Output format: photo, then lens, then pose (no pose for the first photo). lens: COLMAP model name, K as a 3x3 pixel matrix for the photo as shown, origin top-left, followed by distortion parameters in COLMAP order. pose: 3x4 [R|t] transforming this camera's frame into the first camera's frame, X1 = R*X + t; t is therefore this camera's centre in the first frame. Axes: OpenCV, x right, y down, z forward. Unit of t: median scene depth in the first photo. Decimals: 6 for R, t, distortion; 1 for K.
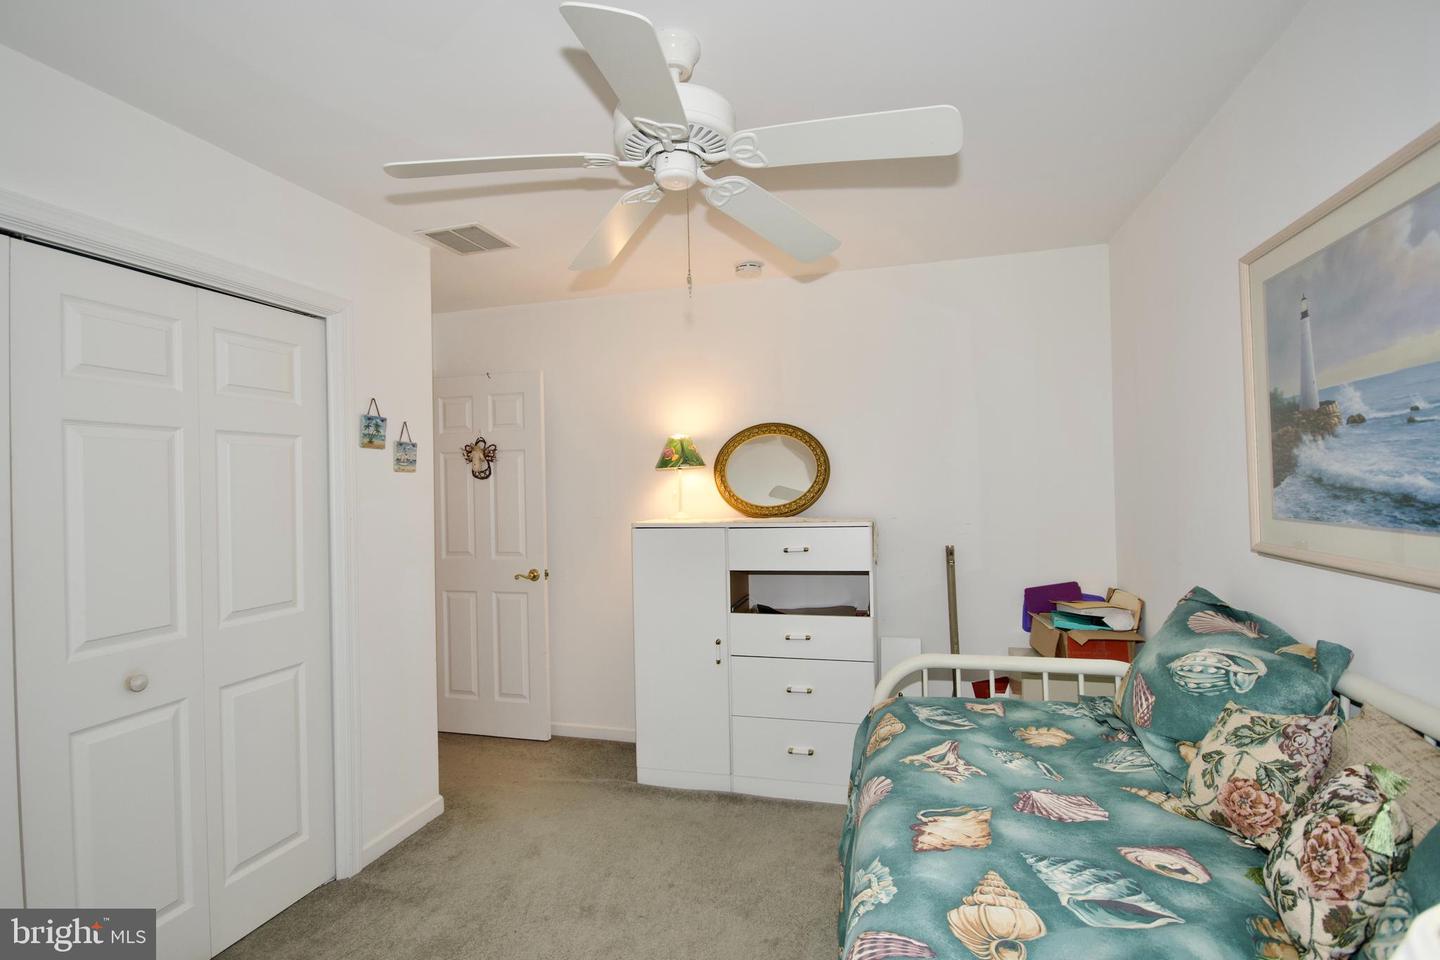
lens RADIAL K [[646.5, 0, 720.0], [0, 646.5, 480.0], [0, 0, 1]] dist [0.042837, 0.000178]
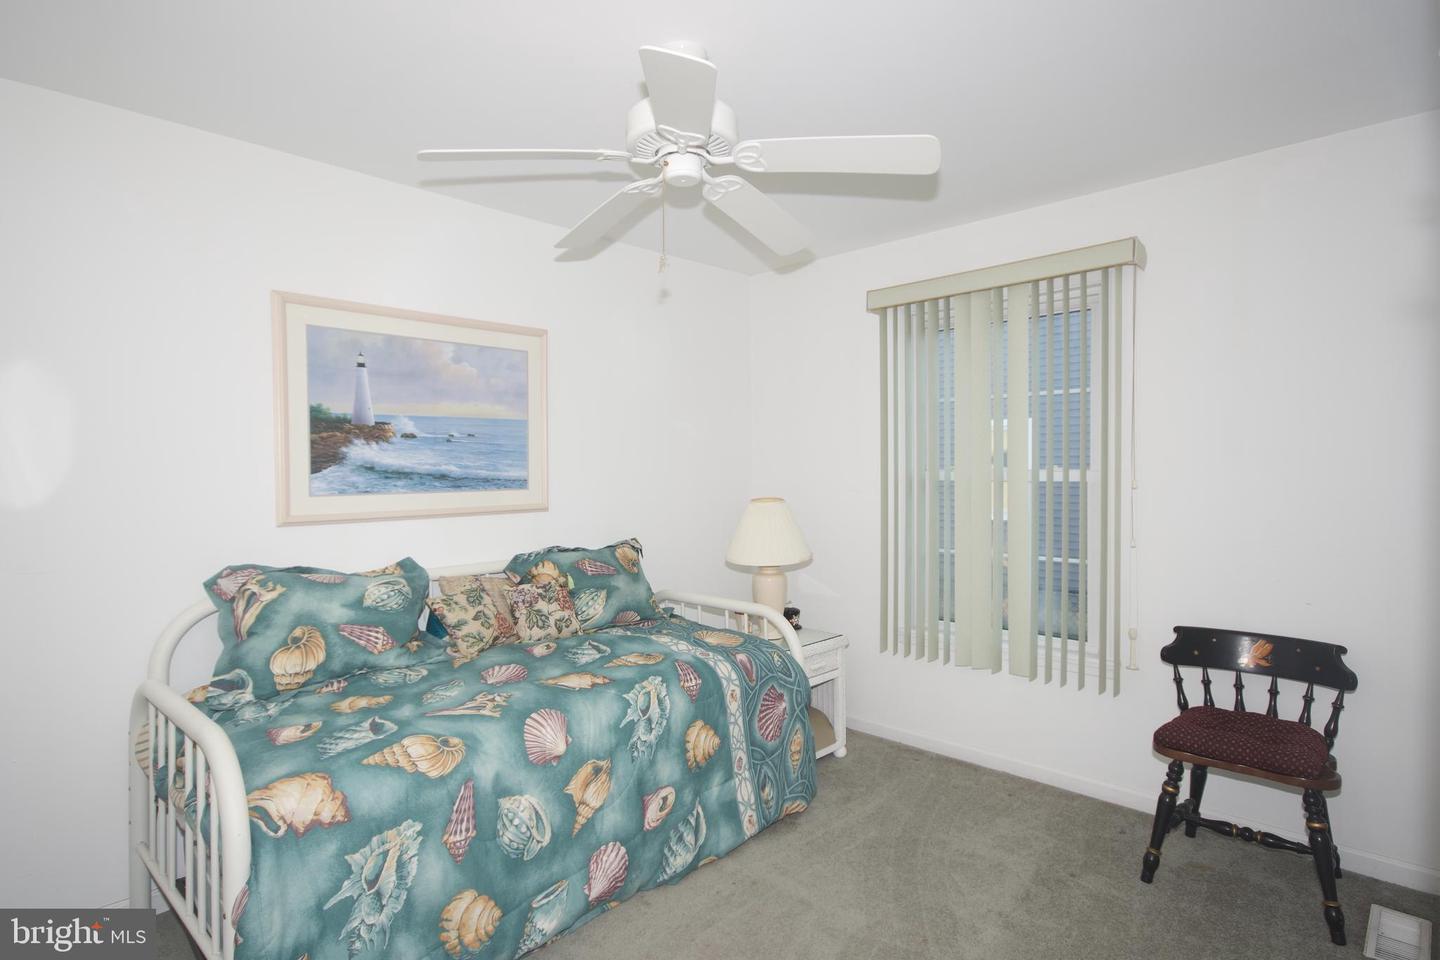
lens RADIAL K [[778.1, 0, 727.3], [0, 778.1, 478.2], [0, 0, 1]] dist [-0.001426, 0.001561]
pose [[-0.876523, 0.020916, 0.480905, -0.758004], [0.021855, 0.999754, -0.003647, 0.048406], [-0.480864, 0.007314, -0.876765, 2.131868]]
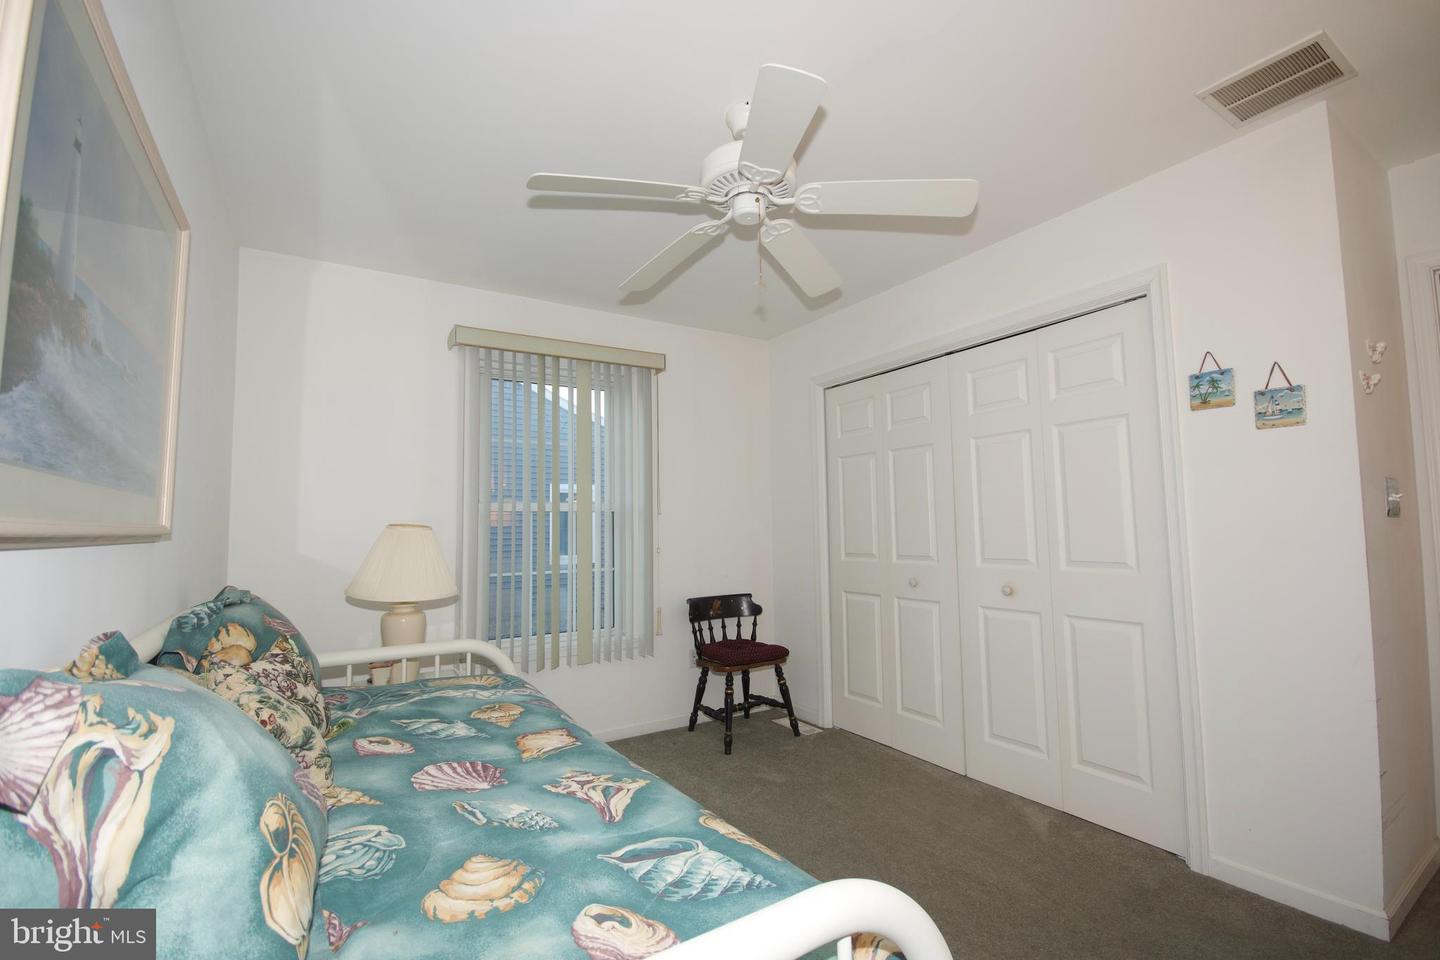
lens RADIAL K [[647.6, 0, 744.2], [0, 647.6, 478.3], [0, 0, 1]] dist [-0.001624, -0.000132]
pose [[-0.639588, -0.025555, -0.768293, 0.888830], [0.037547, 0.997216, -0.064426, 0.129159], [0.767801, -0.070053, -0.636847, 1.761069]]
